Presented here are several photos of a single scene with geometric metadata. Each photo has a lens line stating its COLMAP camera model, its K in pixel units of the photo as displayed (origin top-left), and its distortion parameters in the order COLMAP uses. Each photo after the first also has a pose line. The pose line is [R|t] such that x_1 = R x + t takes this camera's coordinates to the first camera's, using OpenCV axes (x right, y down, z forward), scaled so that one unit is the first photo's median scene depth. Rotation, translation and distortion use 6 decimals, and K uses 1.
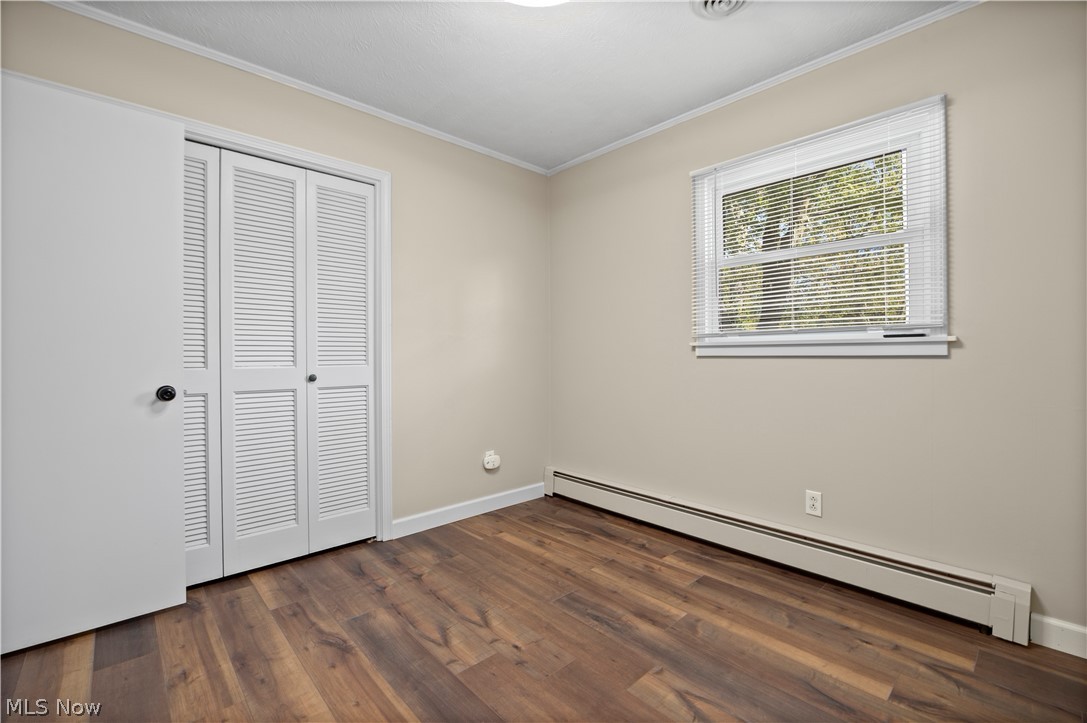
lens RADIAL K [[467.3, 0, 530.7], [0, 467.3, 360.7], [0, 0, 1]] dist [-0.013280, -0.000272]
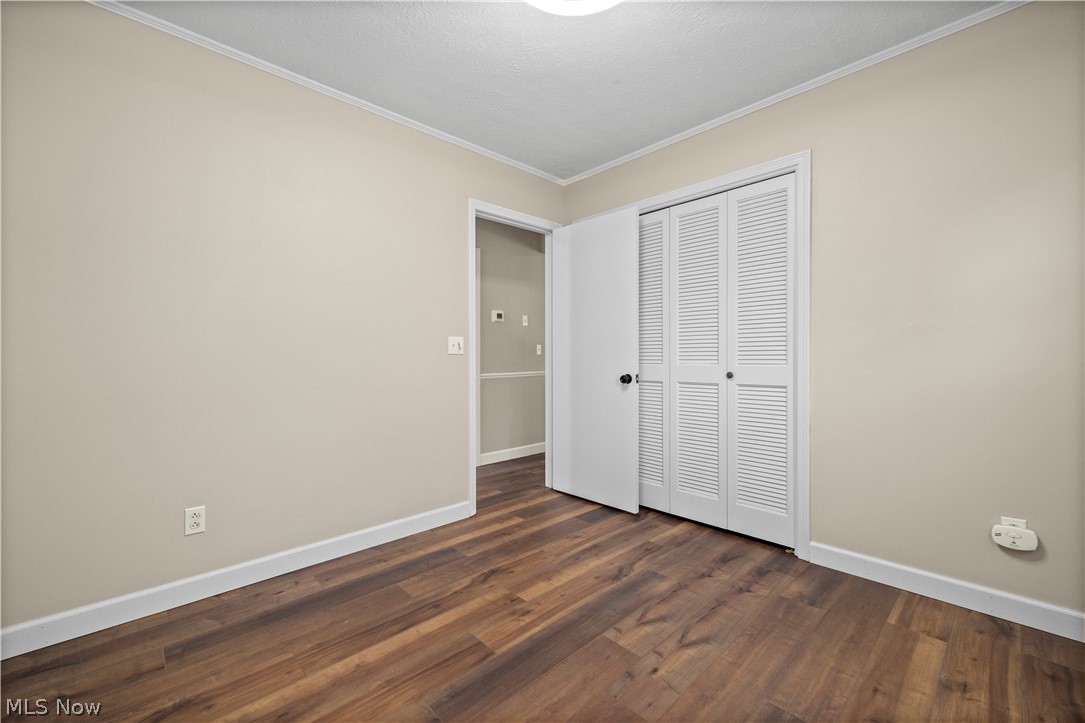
lens RADIAL K [[435.2, 0, 540.5], [0, 435.2, 359.8], [0, 0, 1]] dist [0.003267, 0.000147]
pose [[0.027301, 0.015514, -0.999507, 0.594284], [-0.002054, 0.999878, 0.015464, -0.015922], [0.999625, 0.001630, 0.027330, 0.533072]]
